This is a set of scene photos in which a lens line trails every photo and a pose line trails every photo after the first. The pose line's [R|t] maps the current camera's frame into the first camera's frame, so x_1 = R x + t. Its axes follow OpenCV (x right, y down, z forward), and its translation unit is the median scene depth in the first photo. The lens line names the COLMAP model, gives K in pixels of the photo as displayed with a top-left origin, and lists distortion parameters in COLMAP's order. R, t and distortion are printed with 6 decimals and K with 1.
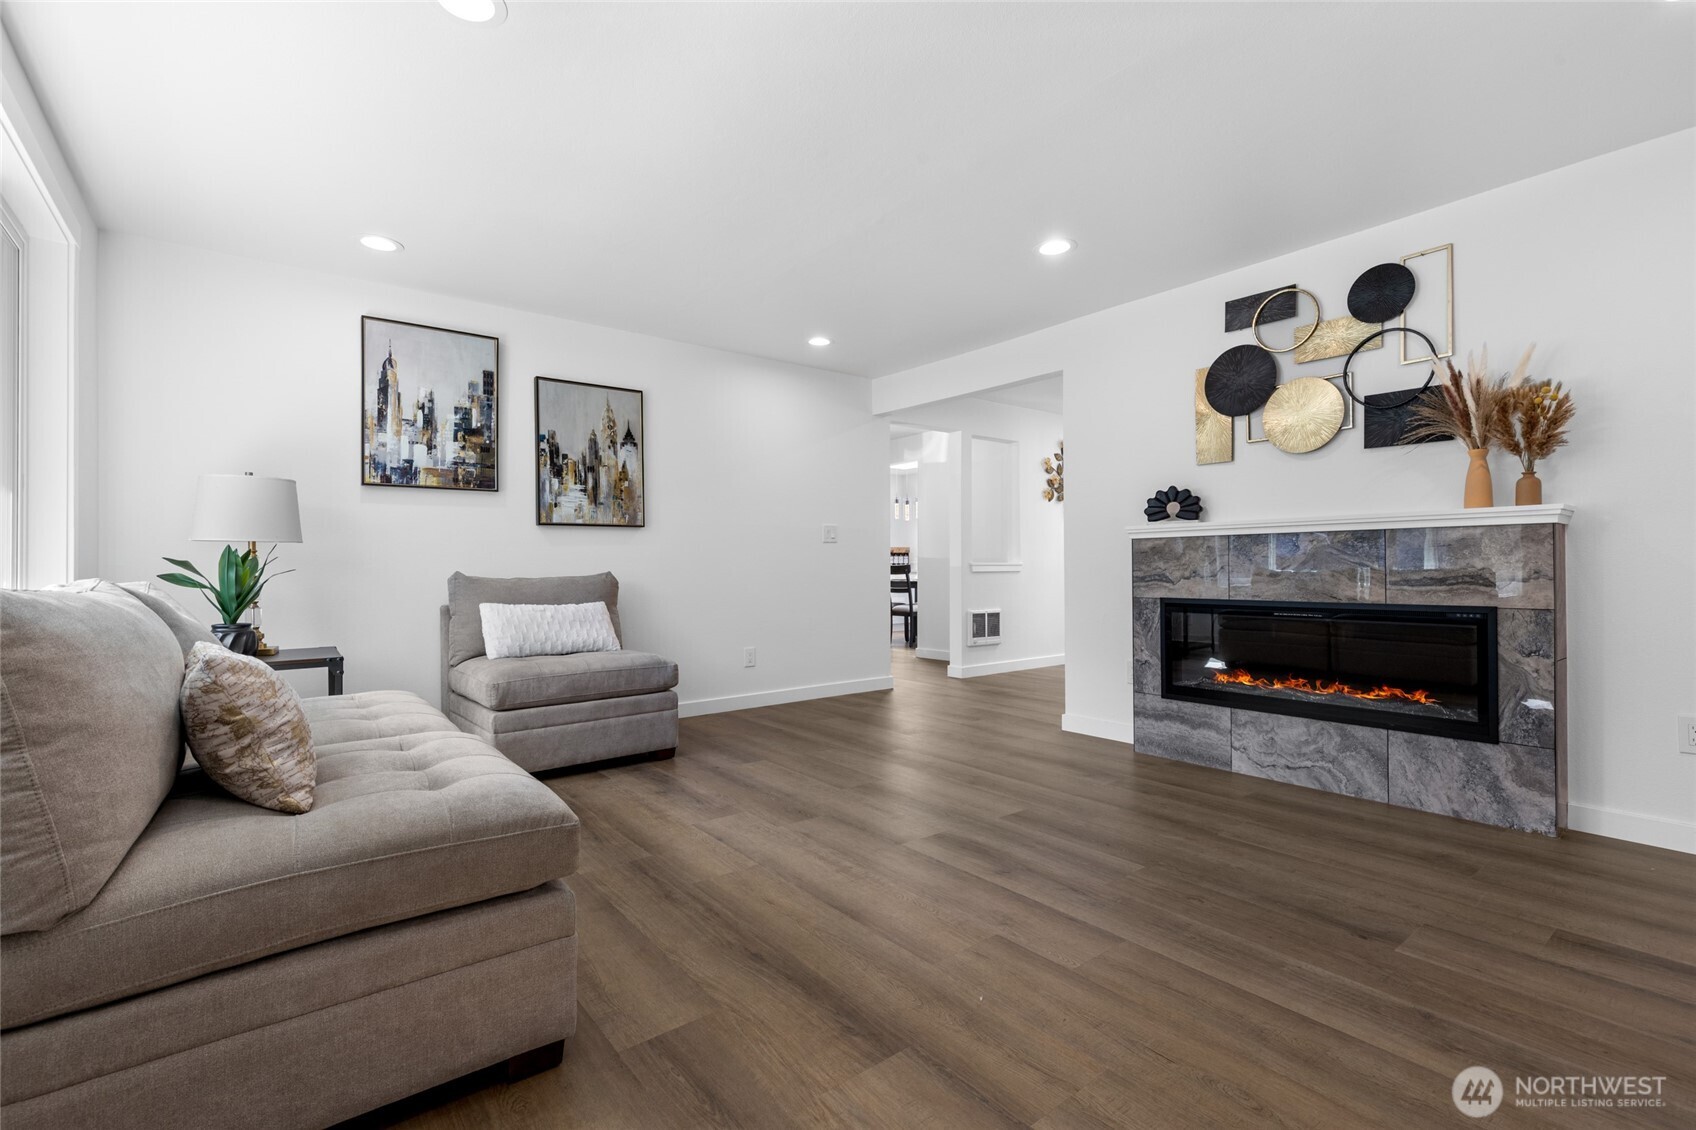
lens RADIAL K [[766.8, 0, 847.8], [0, 766.8, 562.6], [0, 0, 1]] dist [0.007839, -0.001169]
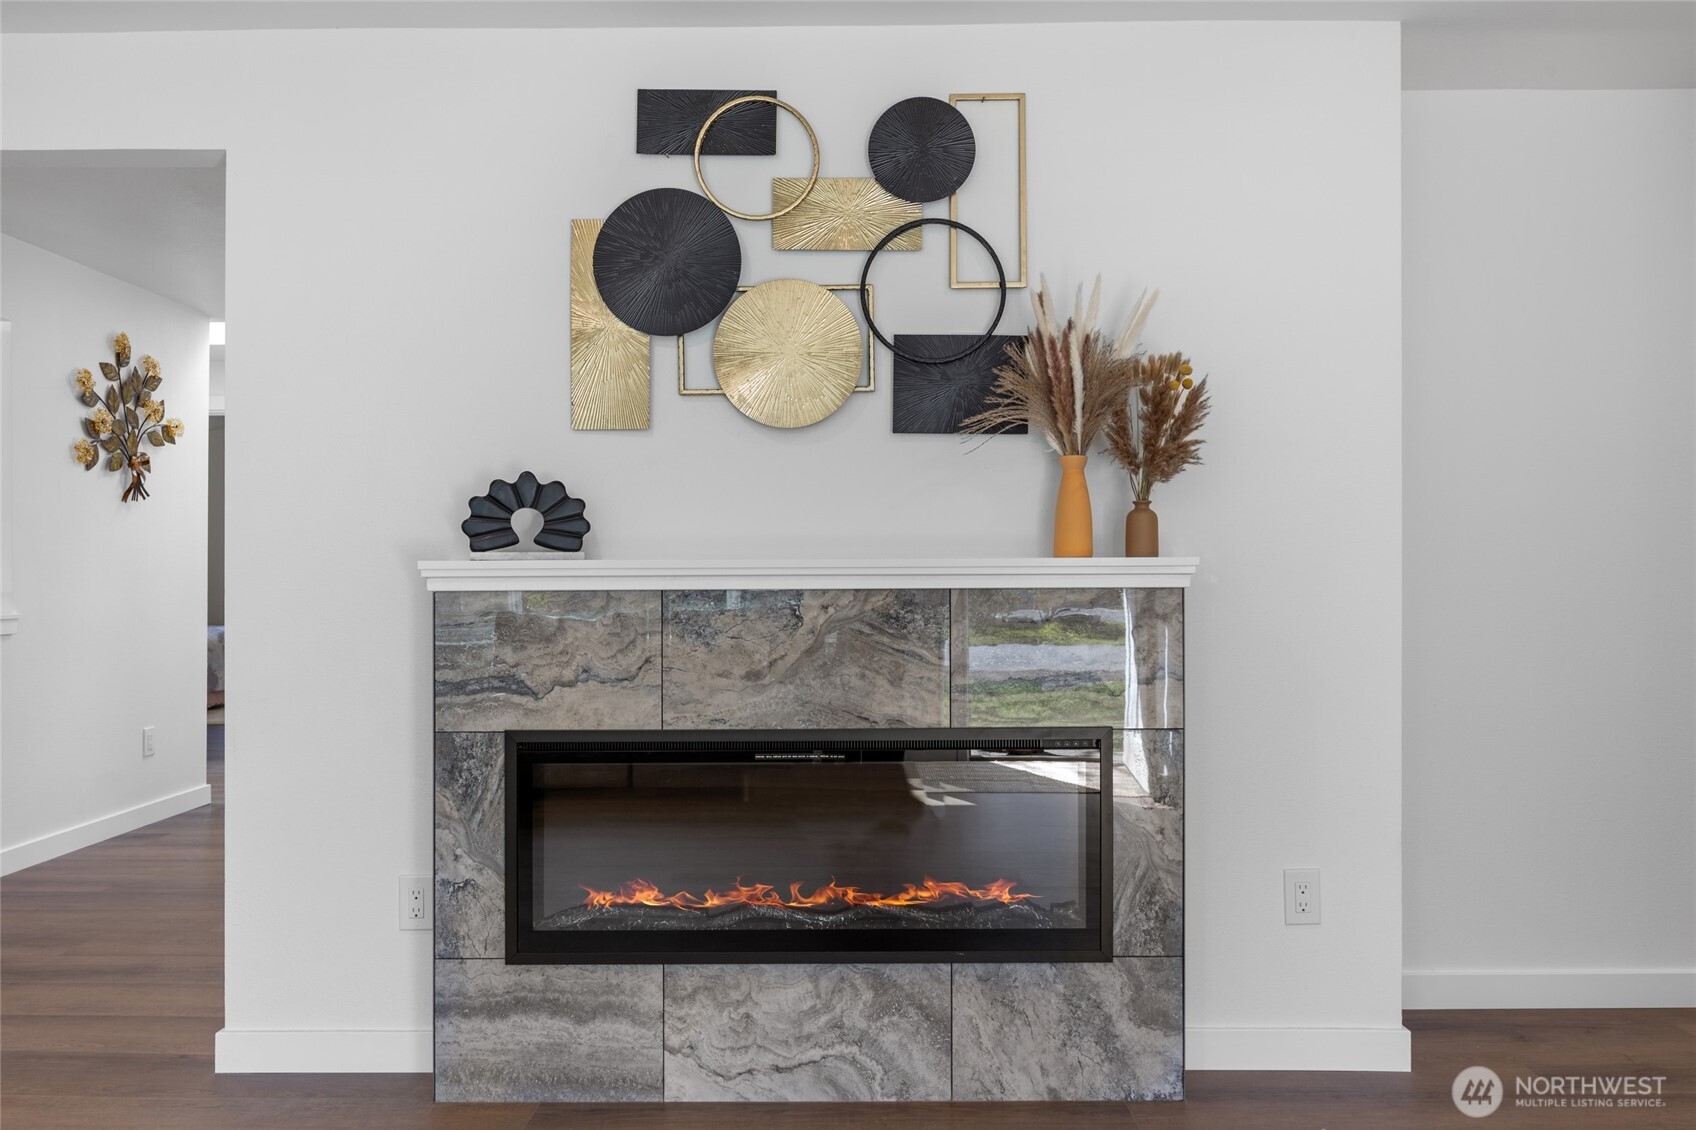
lens RADIAL K [[1202.6, 0, 848.7], [0, 1202.6, 566.0], [0, 0, 1]] dist [-0.009802, -0.000531]
pose [[0.620971, 0.007838, 0.783794, 0.000529], [-0.005447, 0.999969, -0.005684, -0.050323], [-0.783815, -0.000740, 0.620994, 0.502134]]
